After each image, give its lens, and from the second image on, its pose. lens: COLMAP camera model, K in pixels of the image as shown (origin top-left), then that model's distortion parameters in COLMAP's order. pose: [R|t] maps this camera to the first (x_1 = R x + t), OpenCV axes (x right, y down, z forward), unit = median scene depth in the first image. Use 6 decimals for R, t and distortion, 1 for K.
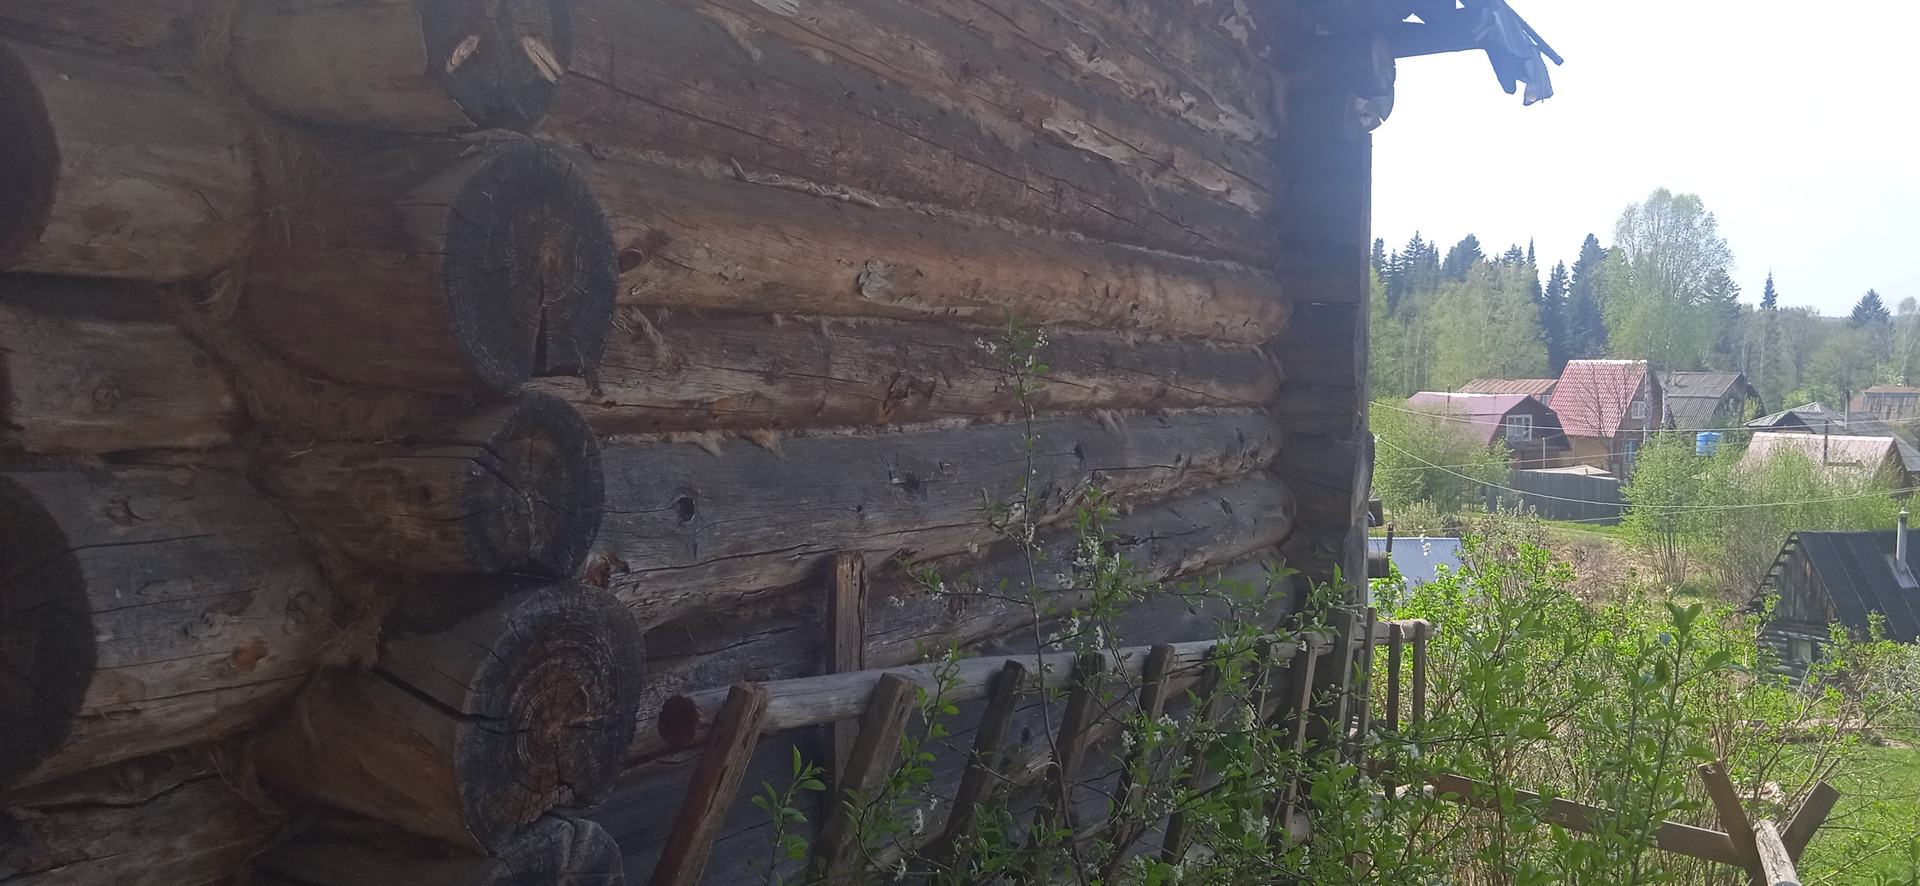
lens RADIAL K [[1553.9, 0, 947.2], [0, 1553.9, 444.9], [0, 0, 1]] dist [0.050842, -0.061281]
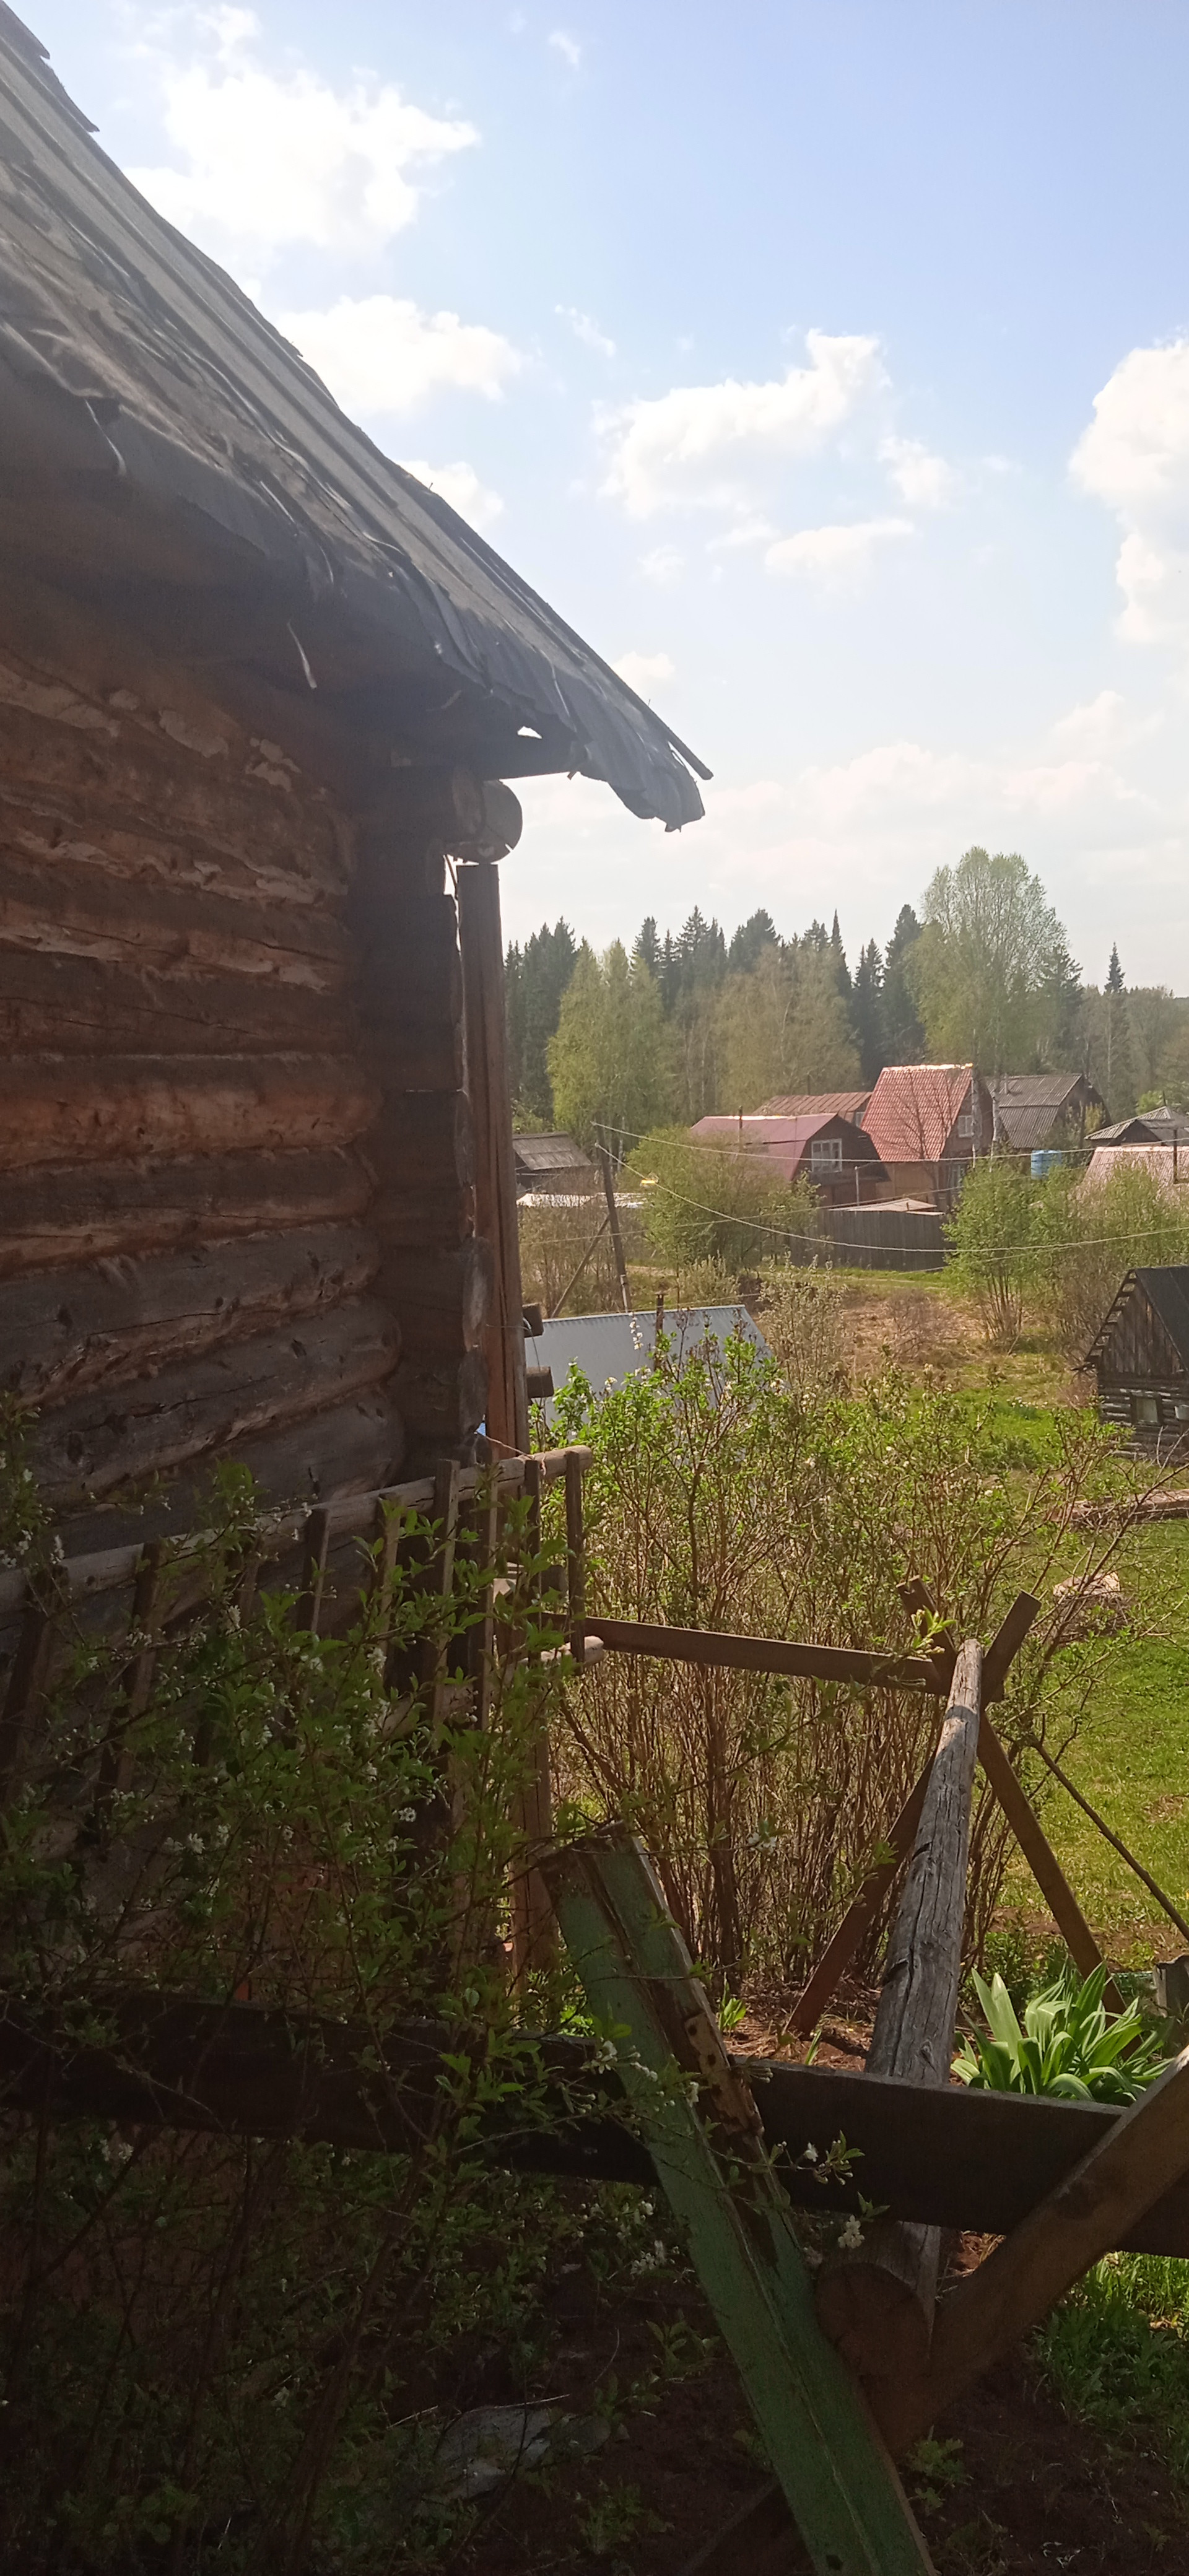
lens RADIAL K [[2084.9, 0, 586.0], [0, 2084.9, 1261.2], [0, 0, 1]] dist [0.050842, -0.061281]
pose [[0.972166, -0.062242, 0.225872, 0.053724], [0.055665, 0.997823, 0.035376, -0.025671], [-0.227582, -0.021818, 0.973514, -0.086358]]
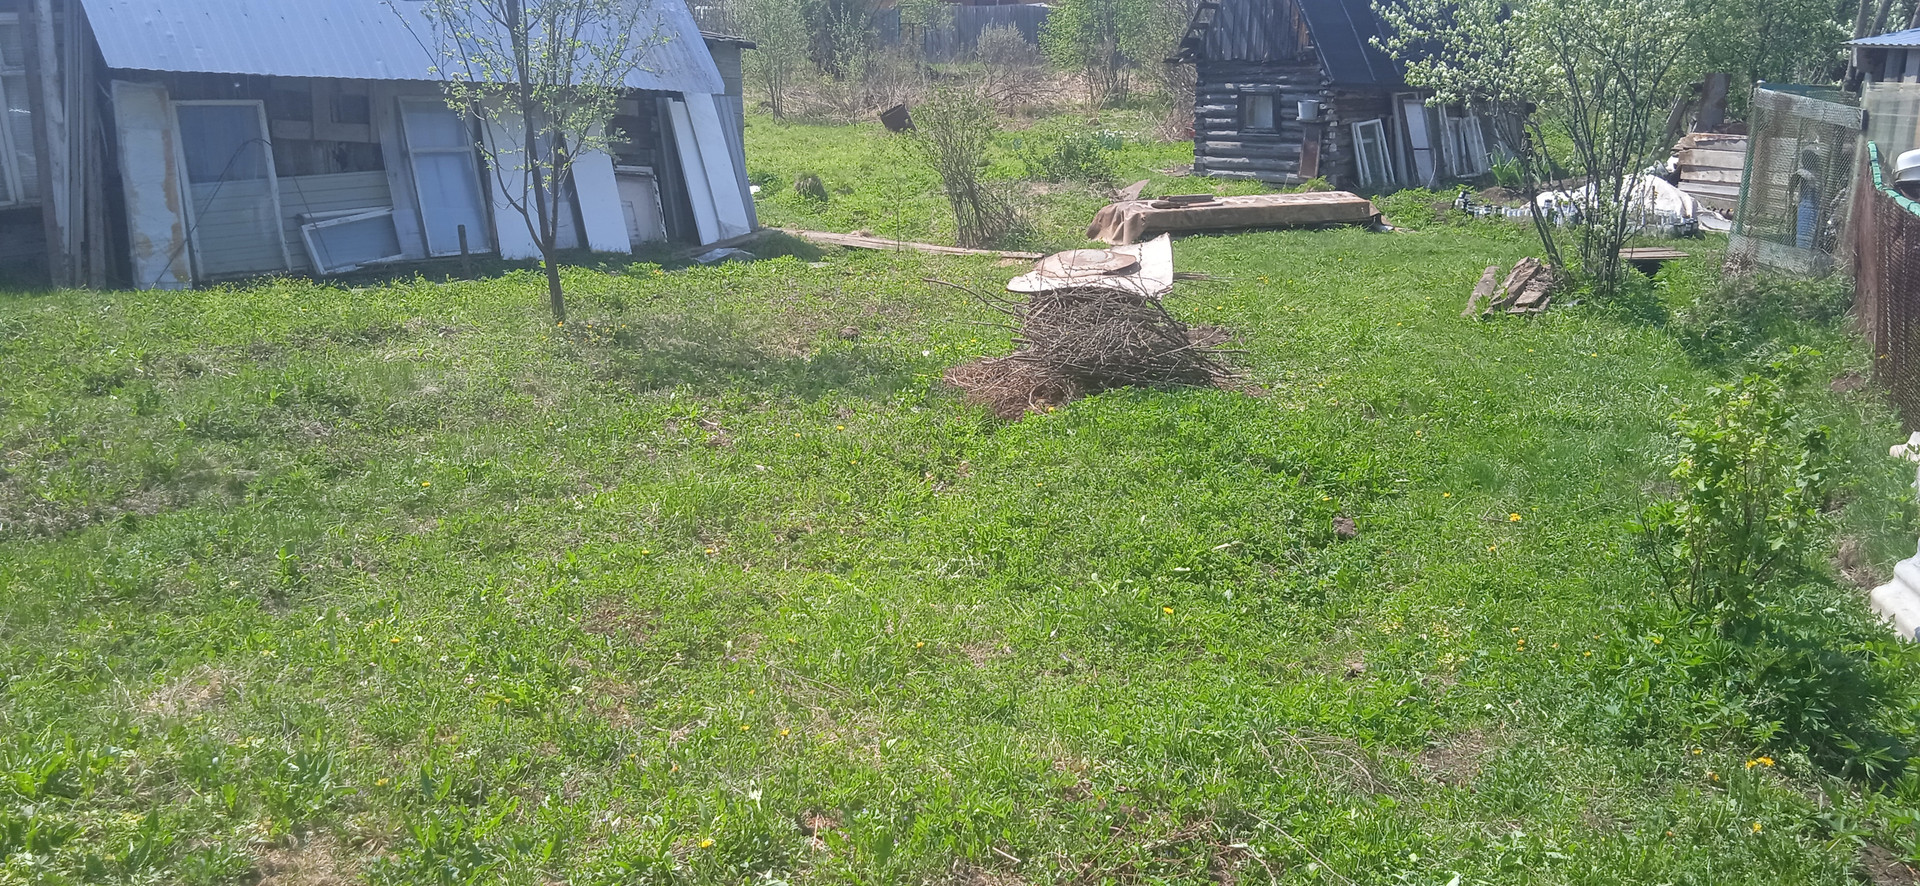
lens RADIAL K [[1553.9, 0, 958.1], [0, 1553.9, 442.1], [0, 0, 1]] dist [0.050842, -0.061281]
pose [[0.951208, -0.090082, 0.295109, 1.537292], [0.020673, 0.972891, 0.230338, 0.721398], [-0.307858, -0.212999, 0.927284, 2.823869]]
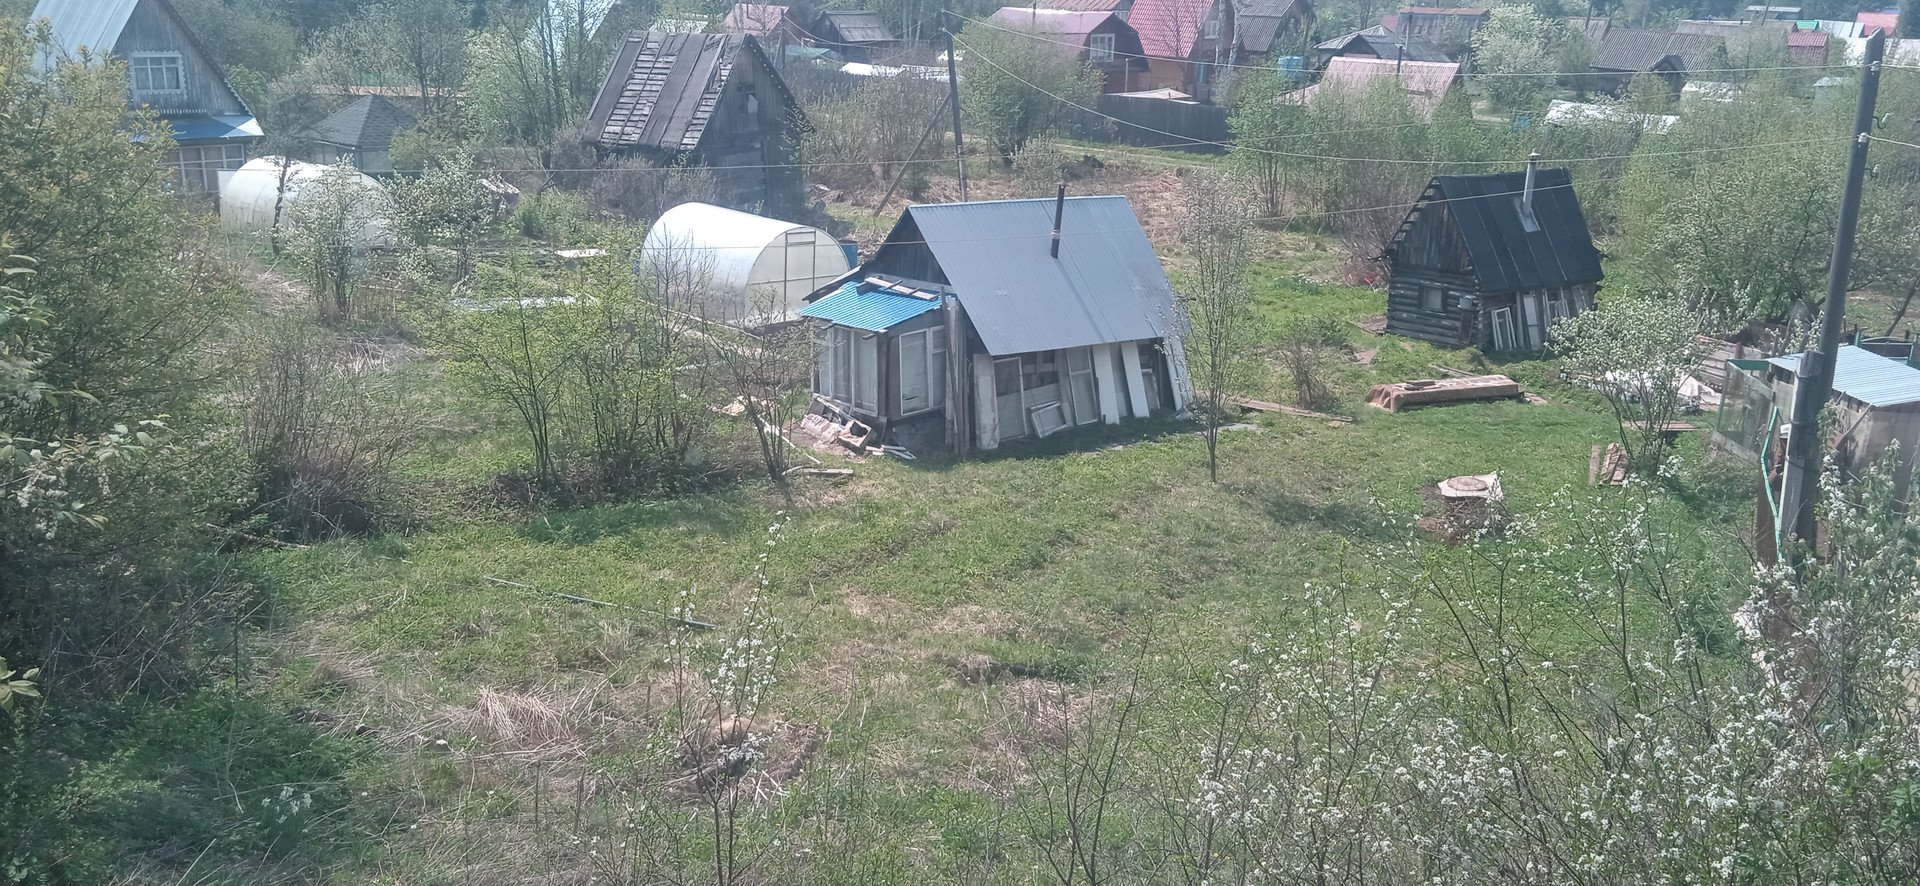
lens RADIAL K [[1553.9, 0, 969.9], [0, 1553.9, 443.1], [0, 0, 1]] dist [0.050842, -0.061281]
pose [[0.953950, -0.064538, 0.292939, -0.157354], [-0.009064, 0.969933, 0.243204, -0.104299], [-0.299827, -0.234660, 0.924683, 1.015342]]
